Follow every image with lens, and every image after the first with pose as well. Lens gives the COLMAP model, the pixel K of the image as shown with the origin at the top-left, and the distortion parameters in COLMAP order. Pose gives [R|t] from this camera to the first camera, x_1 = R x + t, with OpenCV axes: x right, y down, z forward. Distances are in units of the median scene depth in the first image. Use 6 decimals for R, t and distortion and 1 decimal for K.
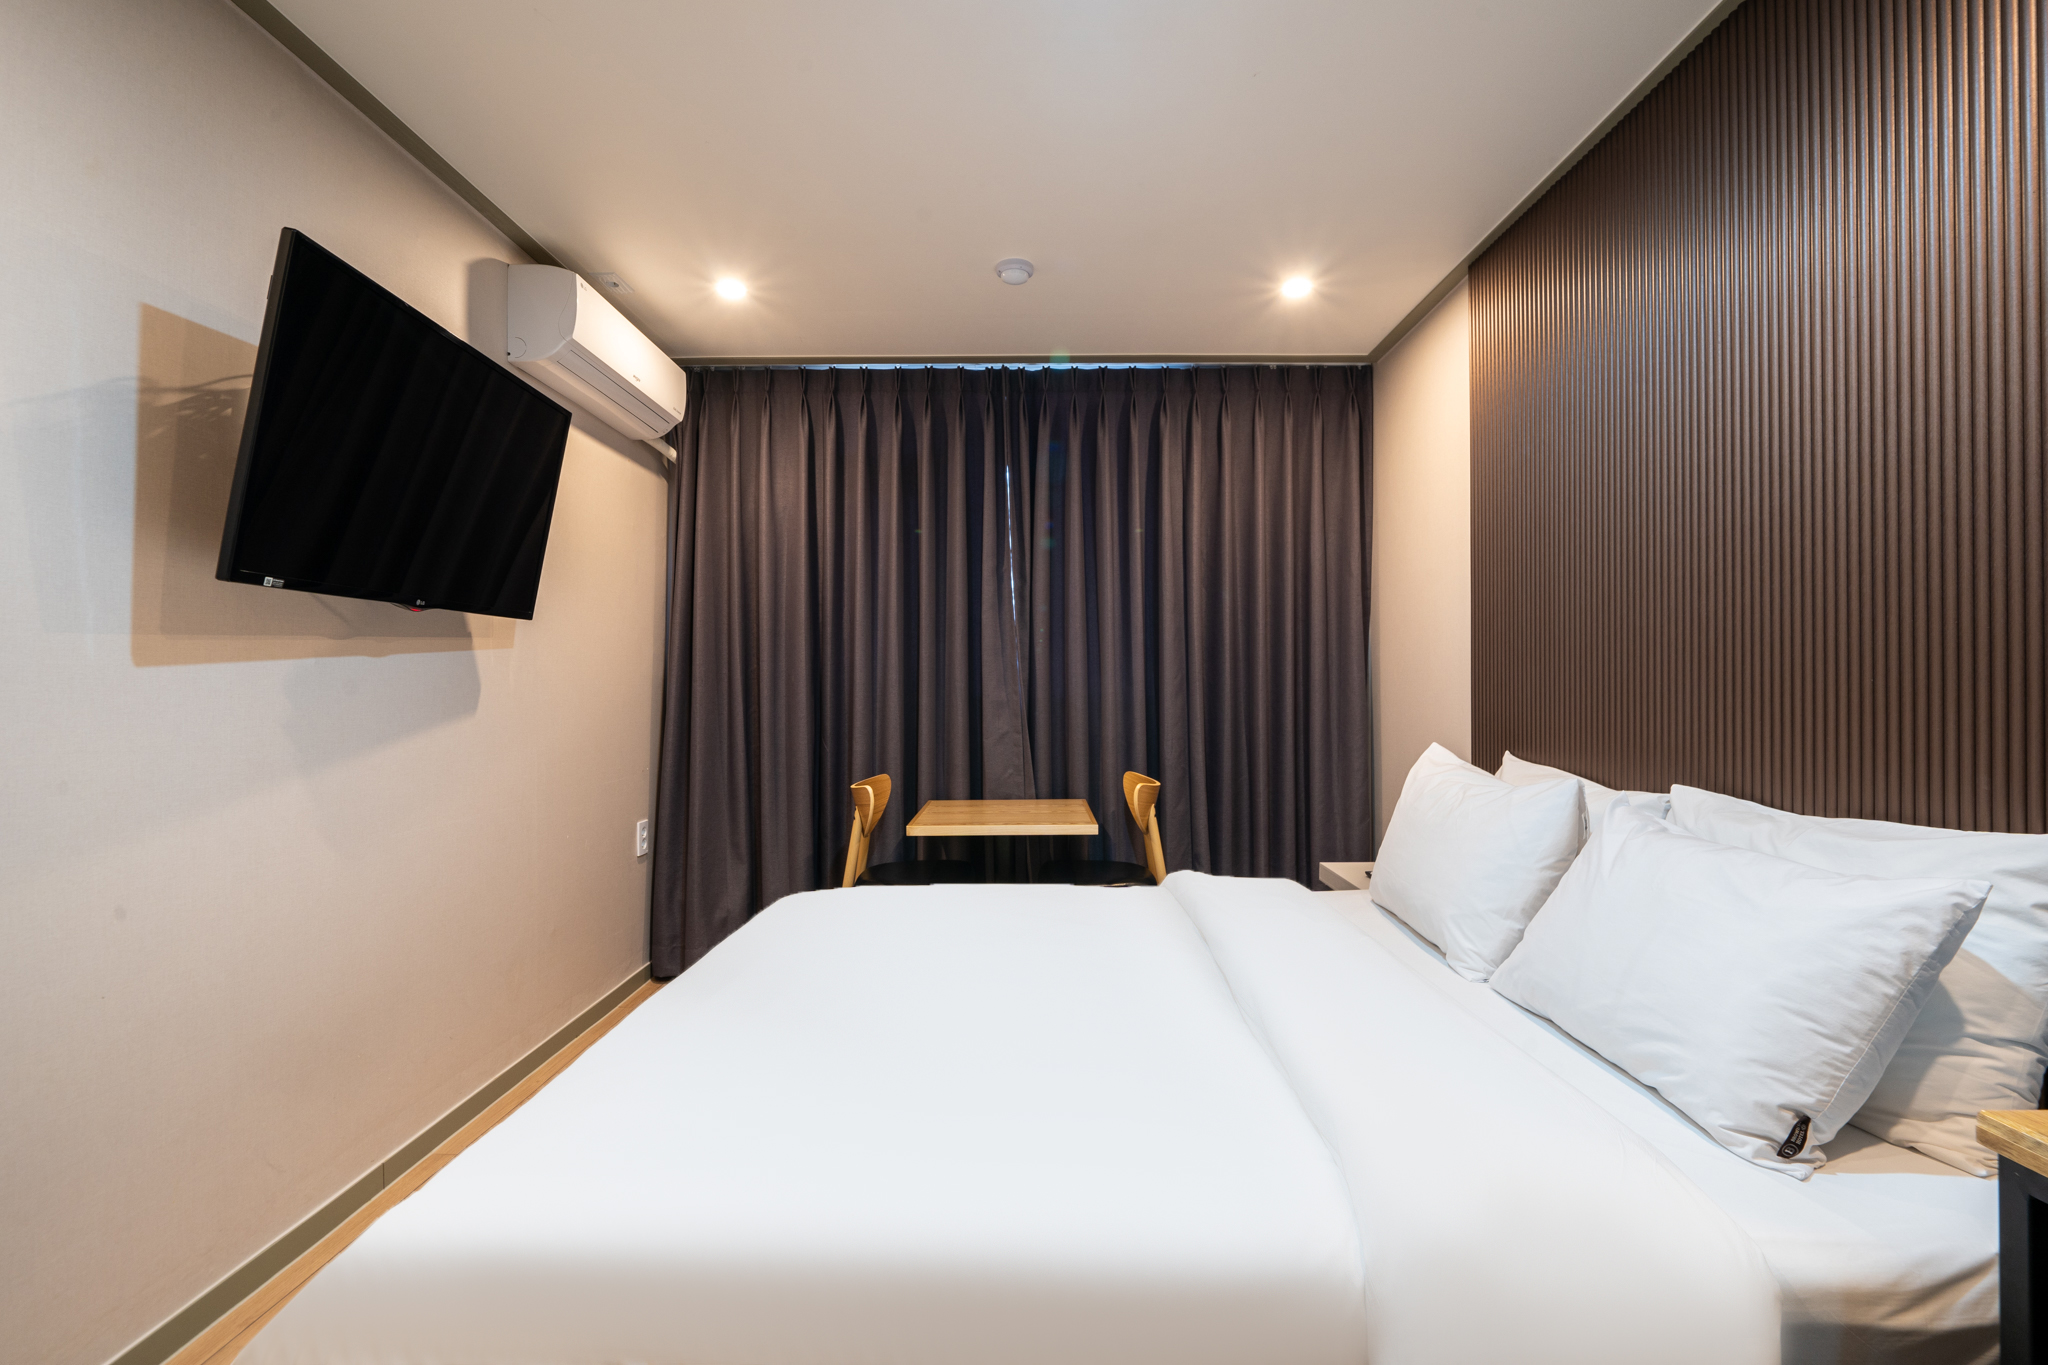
lens RADIAL K [[868.6, 0, 1024.0], [0, 868.6, 682.5], [0, 0, 1]] dist [-0.000786, -0.000461]
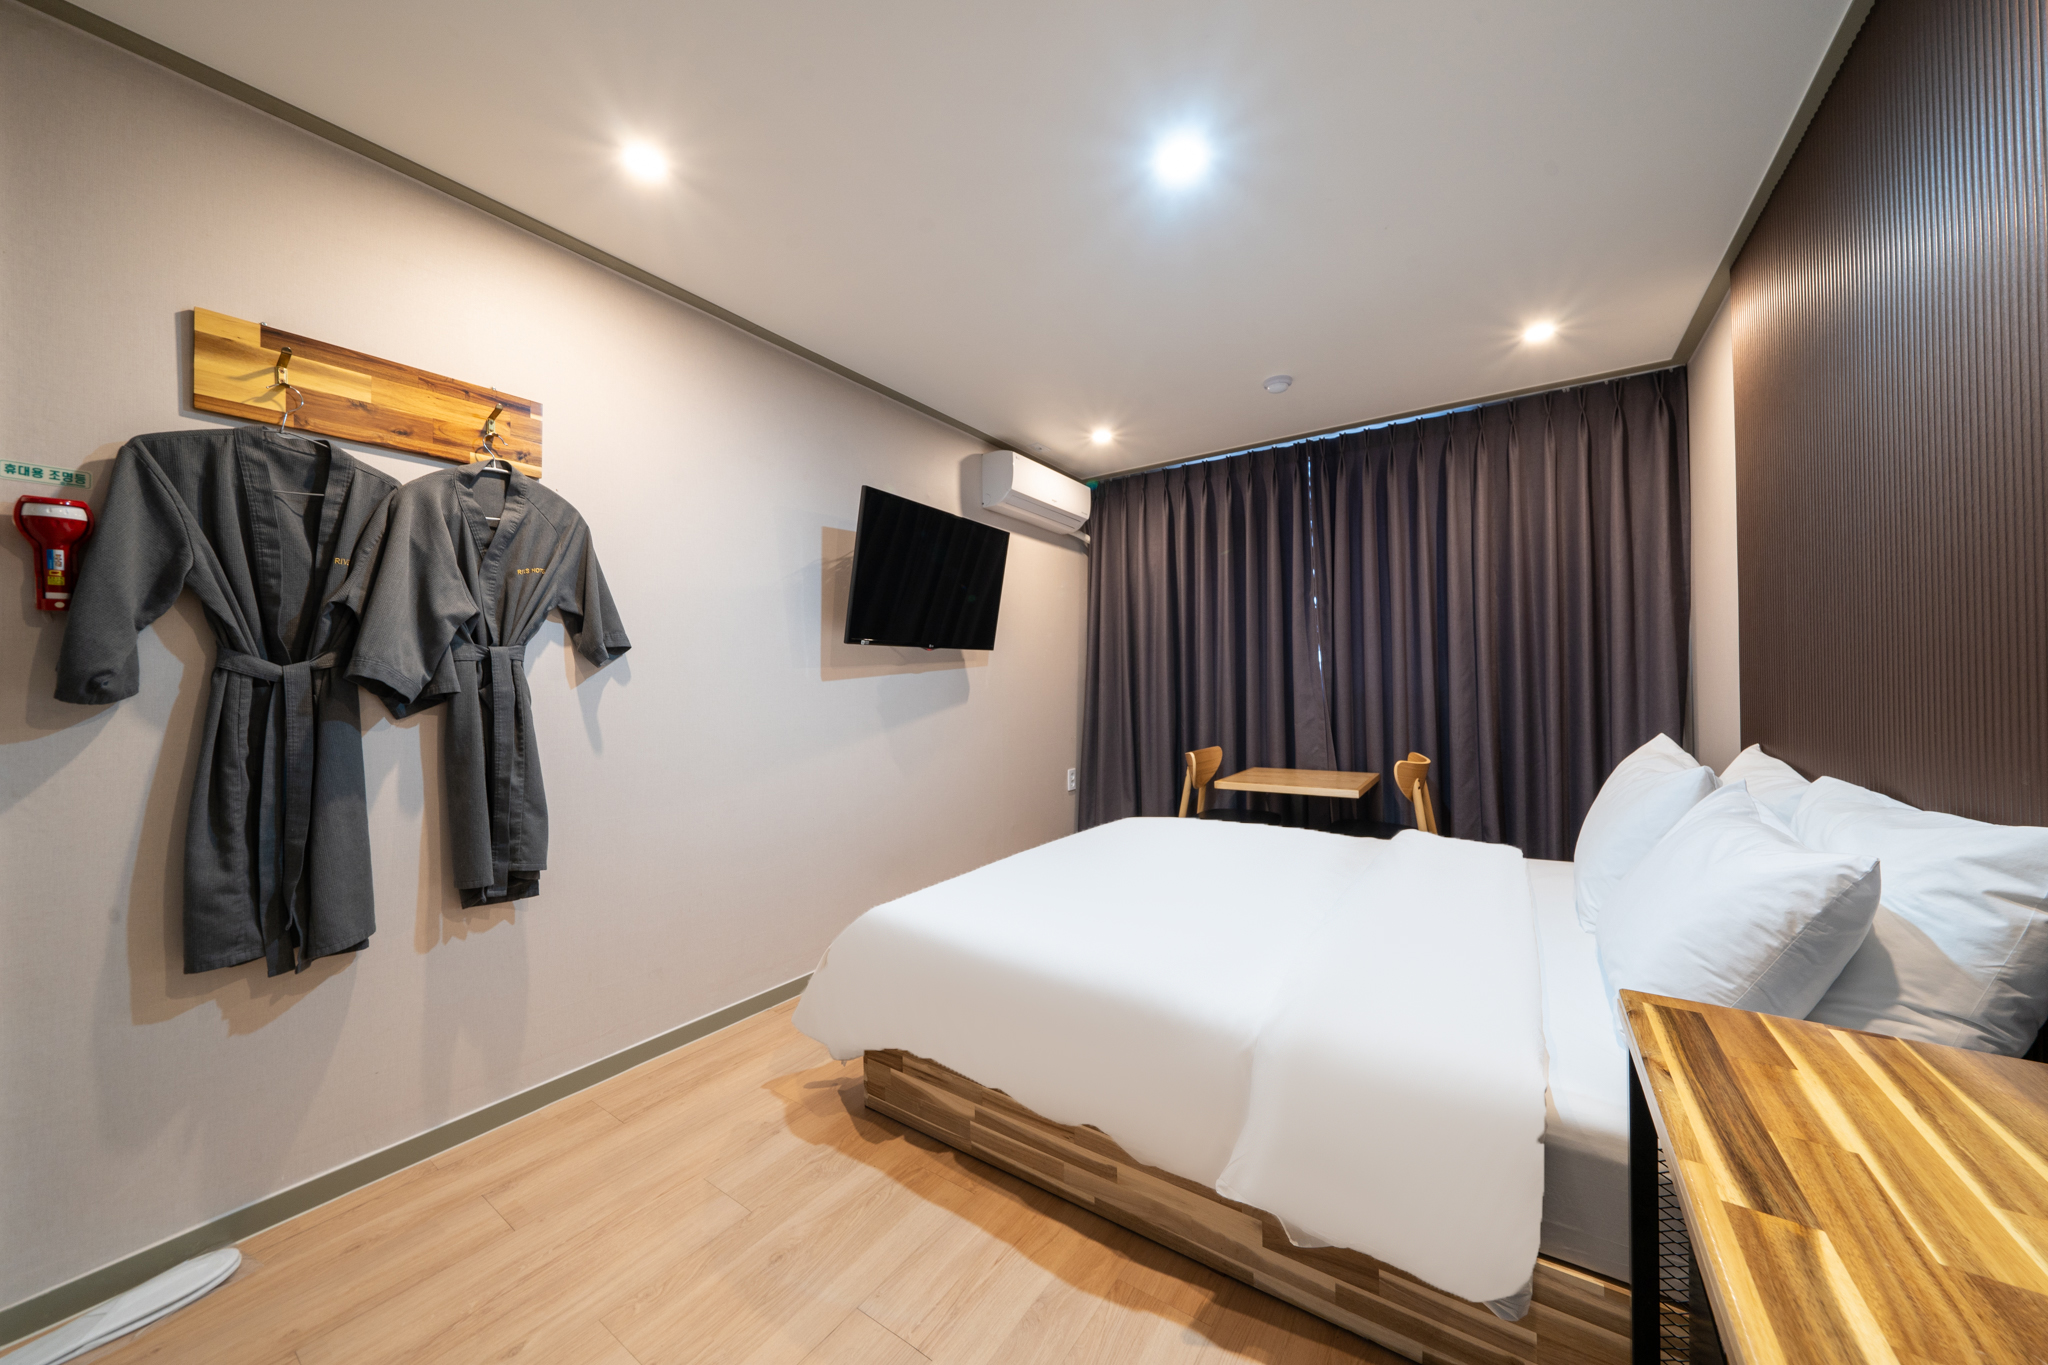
lens RADIAL K [[693.8, 0, 1036.2], [0, 693.8, 683.5], [0, 0, 1]] dist [-0.006378, 0.000169]
pose [[0.830120, -0.009712, -0.557500, 0.294221], [0.013336, 0.999908, 0.002439, -0.004927], [0.557425, -0.009459, 0.830173, -0.139588]]
